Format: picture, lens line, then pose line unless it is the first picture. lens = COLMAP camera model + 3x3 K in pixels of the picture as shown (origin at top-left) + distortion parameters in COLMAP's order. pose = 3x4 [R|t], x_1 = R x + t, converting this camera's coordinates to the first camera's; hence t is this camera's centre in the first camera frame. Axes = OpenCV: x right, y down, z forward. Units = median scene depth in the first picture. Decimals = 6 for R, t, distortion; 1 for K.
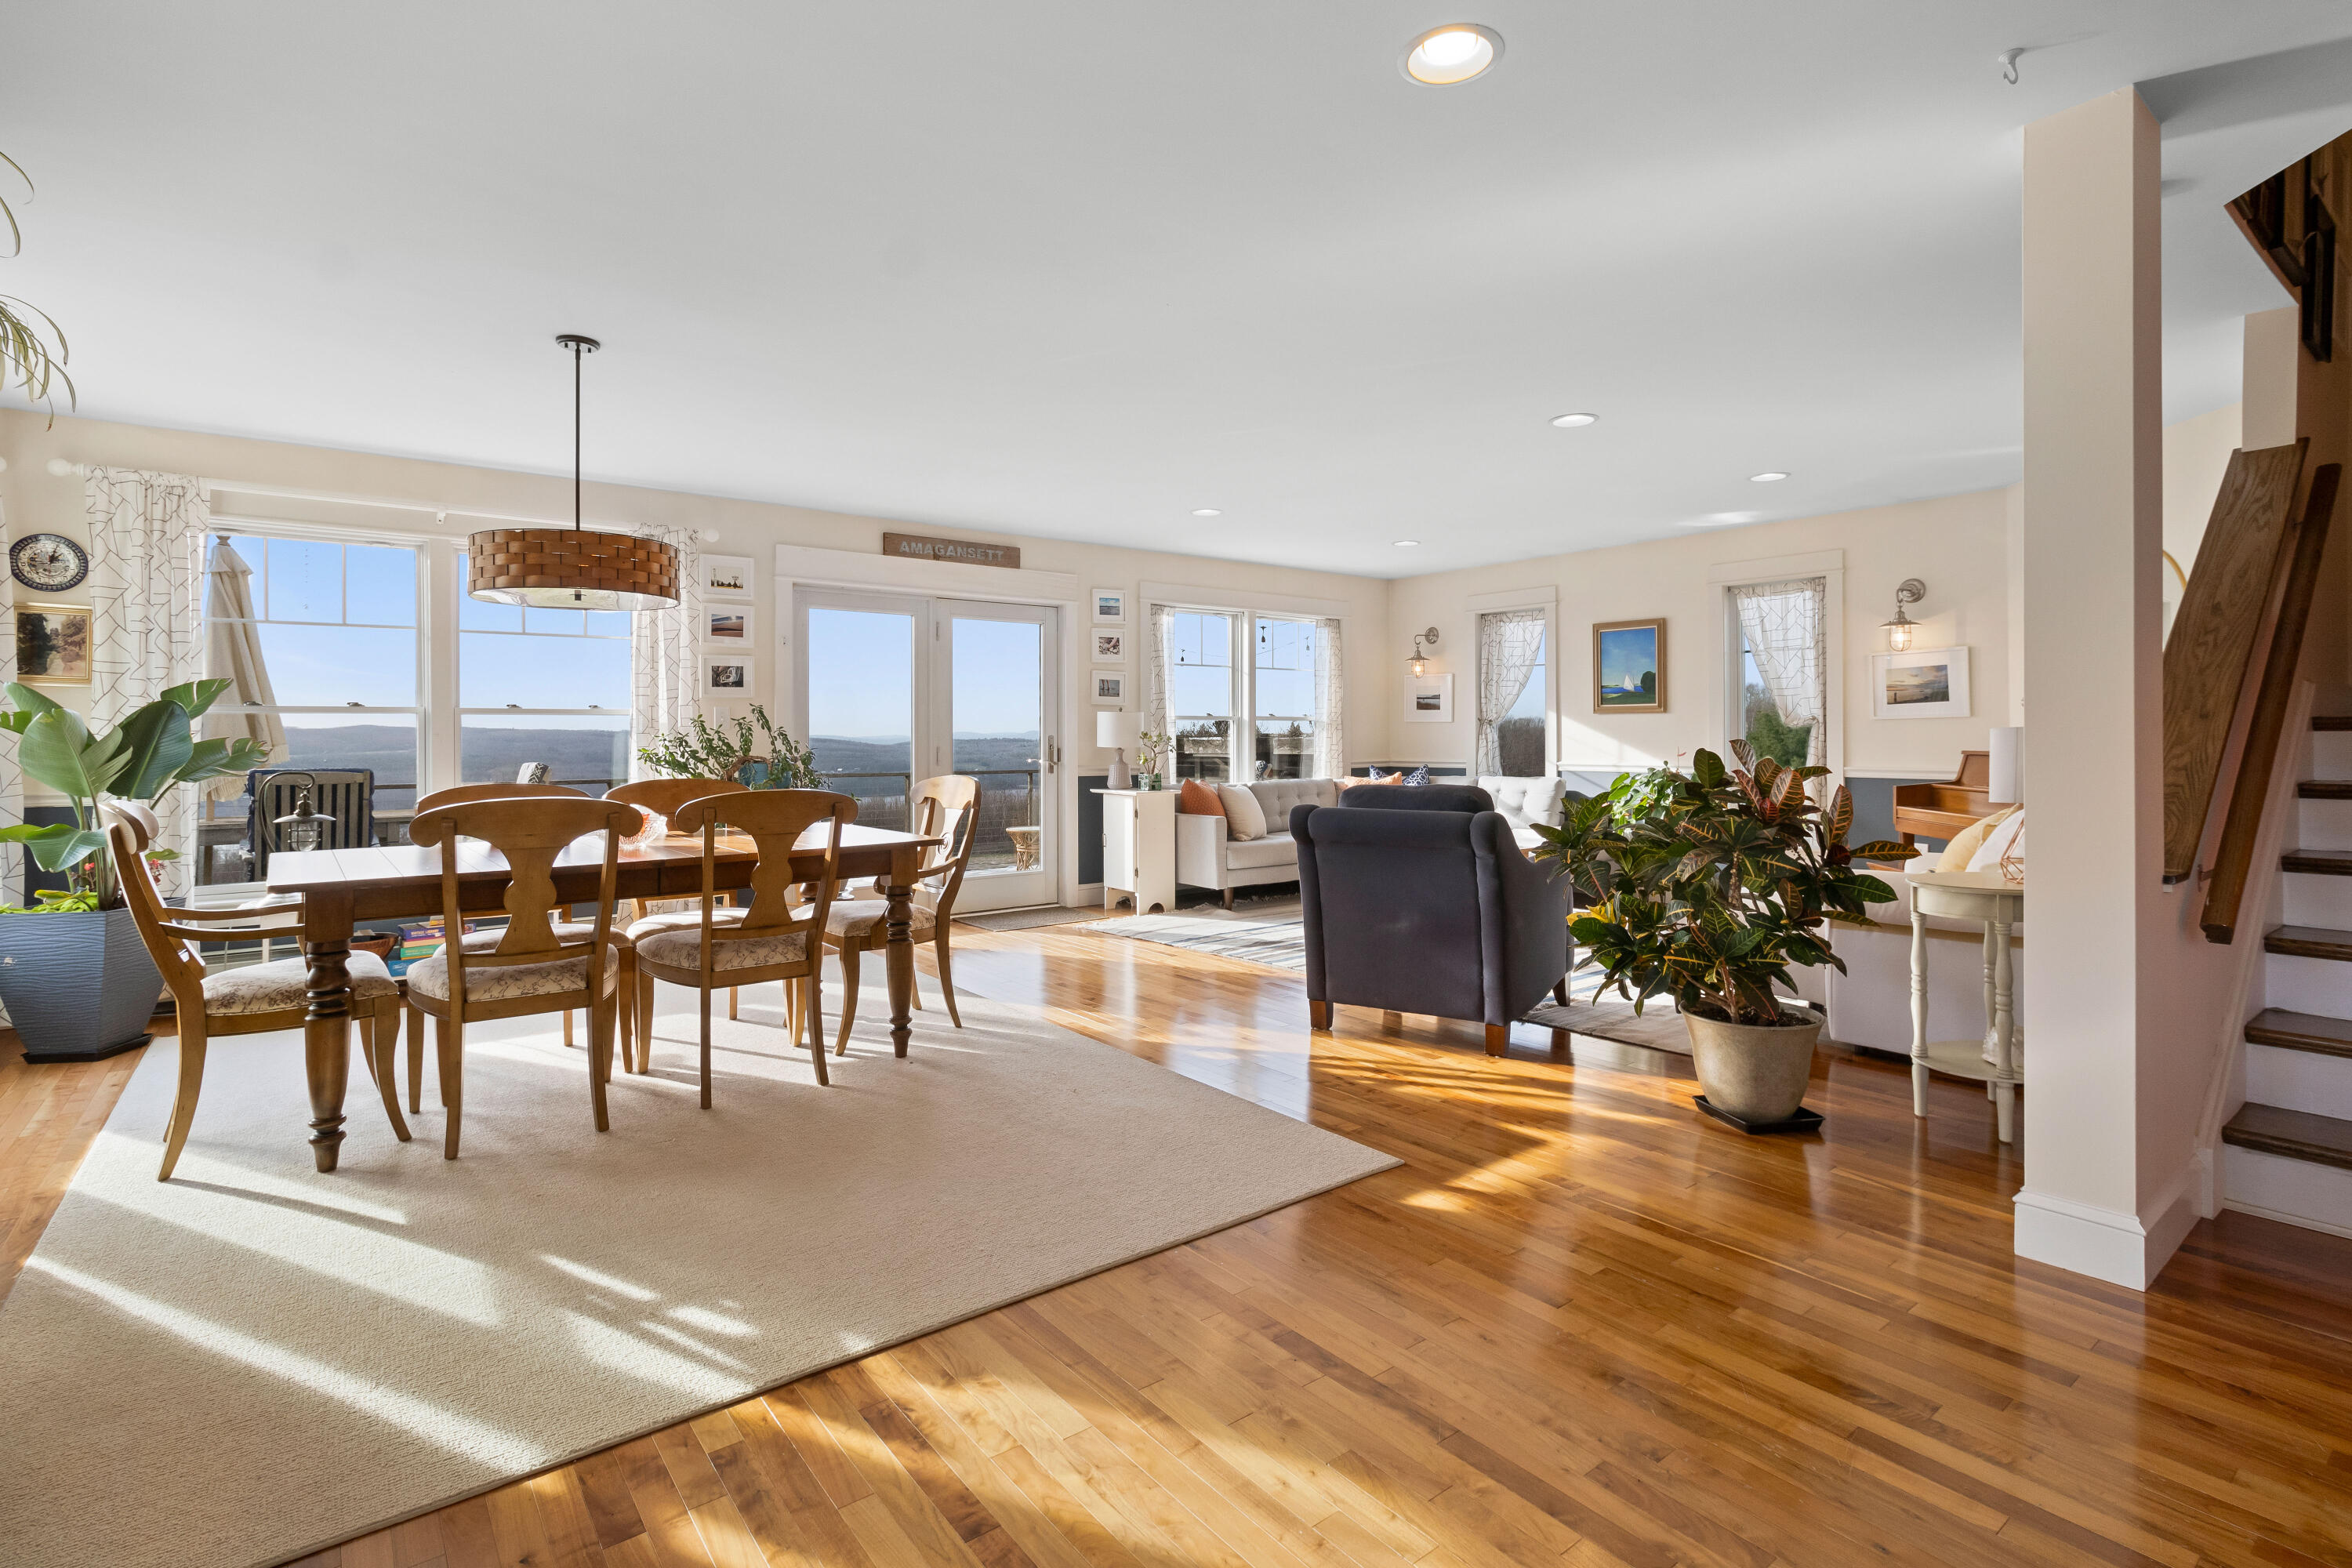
lens RADIAL K [[1128.1, 0, 1161.2], [0, 1128.1, 734.2], [0, 0, 1]] dist [-0.000677, -0.000549]
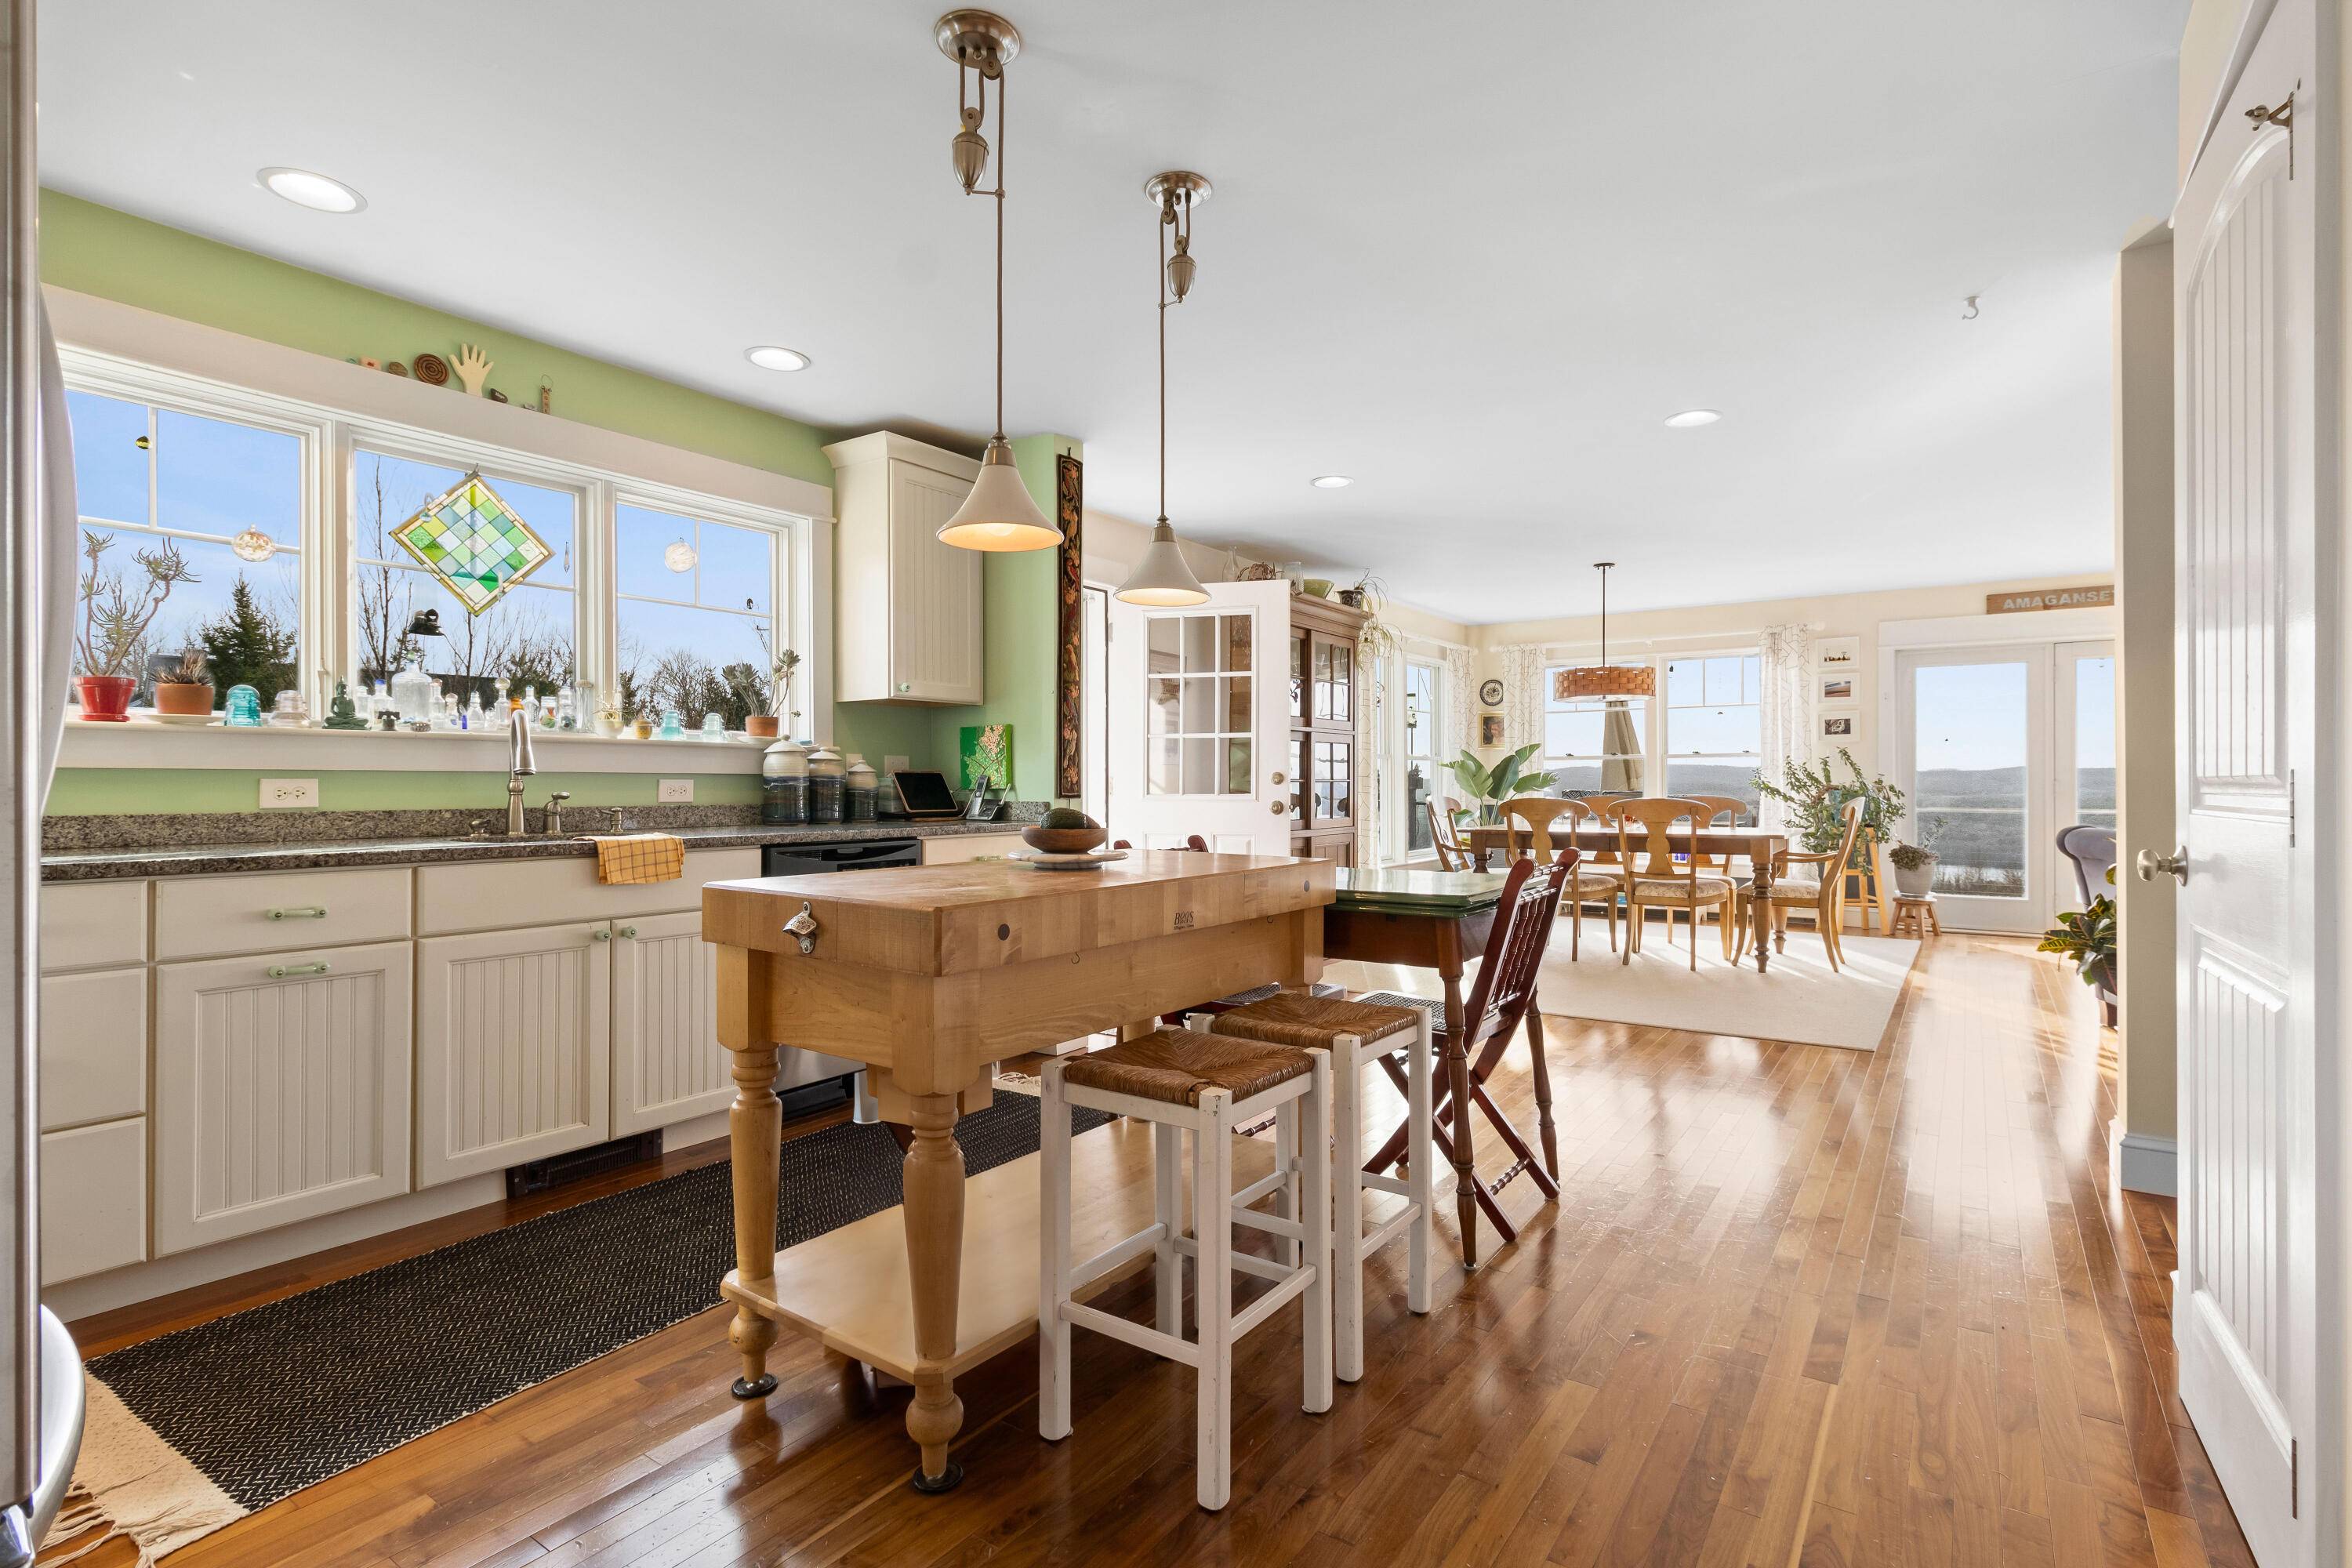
lens RADIAL K [[1111.6, 0, 1176.0], [0, 1111.6, 784.0], [0, 0, 1]] dist [-0.003117, -0.000417]
pose [[0.297906, 0.005169, -0.954581, 0.630509], [0.010604, 0.999906, 0.008724, -0.001566], [0.954536, -0.012721, 0.297823, -0.157581]]
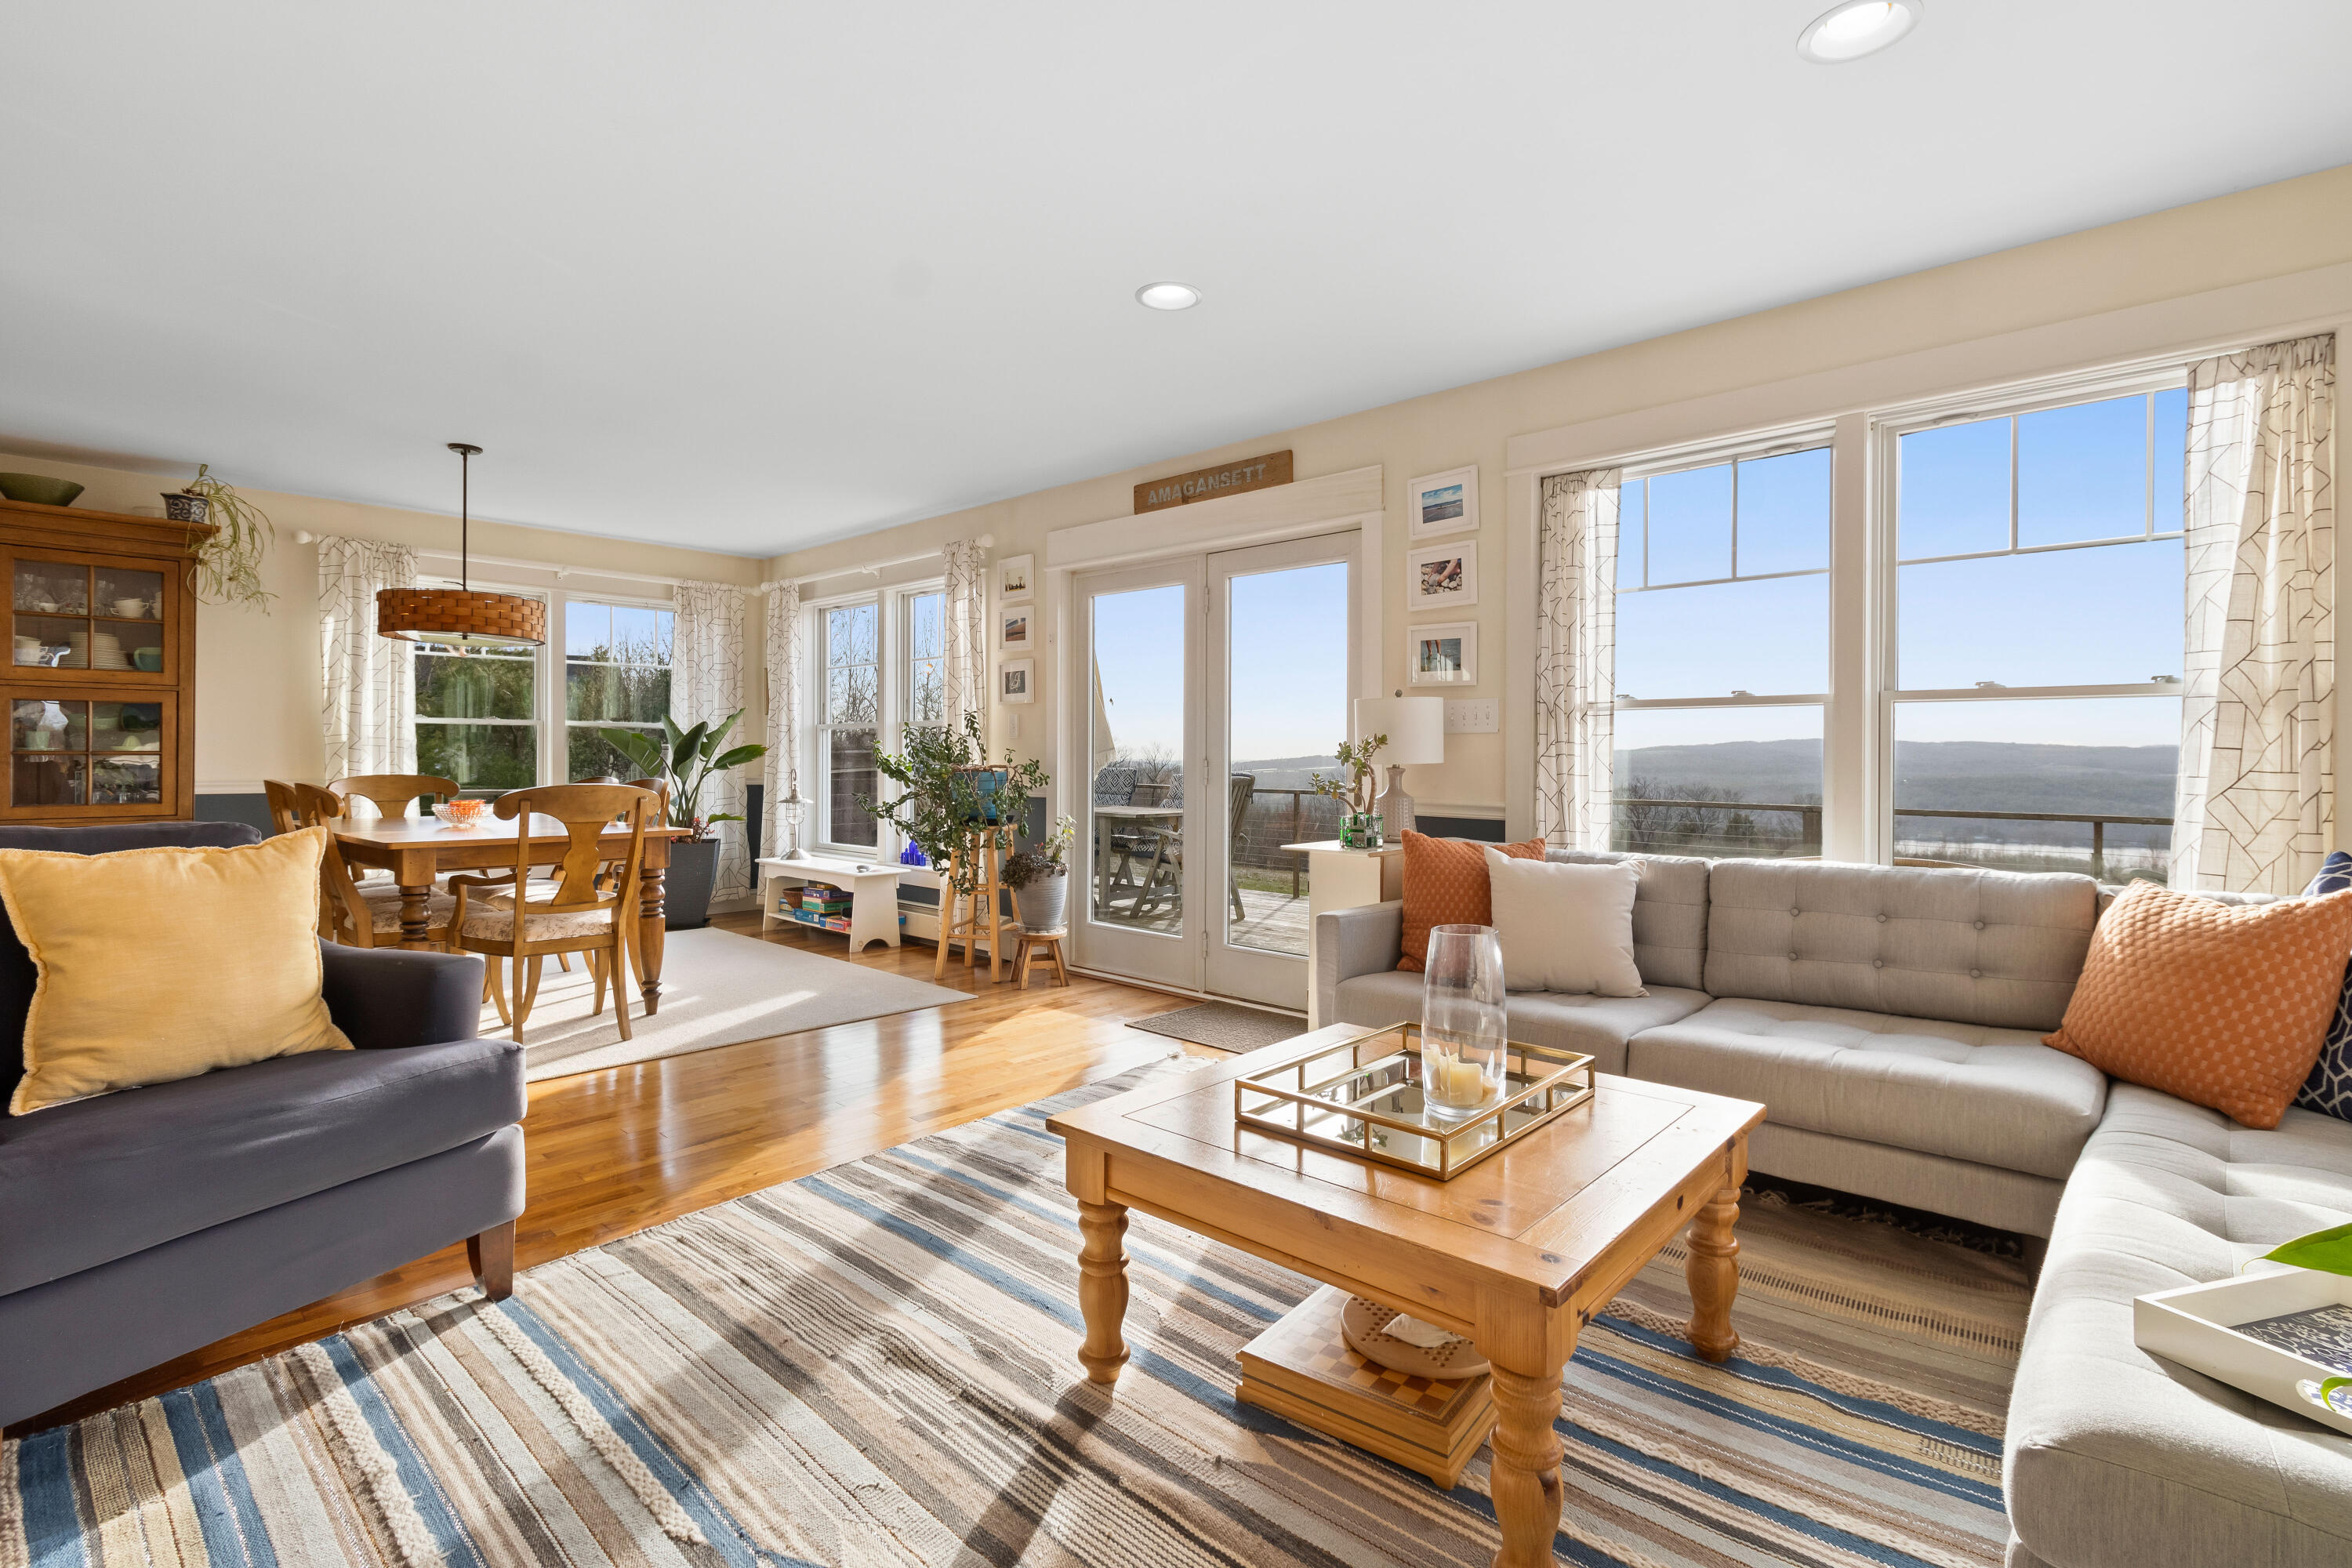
lens RADIAL K [[1111.6, 0, 1176.0], [0, 1111.6, 784.0], [0, 0, 1]] dist [-0.003117, -0.000417]
pose [[0.175130, 0.031156, -0.984052, 0.555374], [0.001395, 0.999490, 0.031893, 0.005972], [0.984544, -0.006958, 0.174997, 0.925028]]
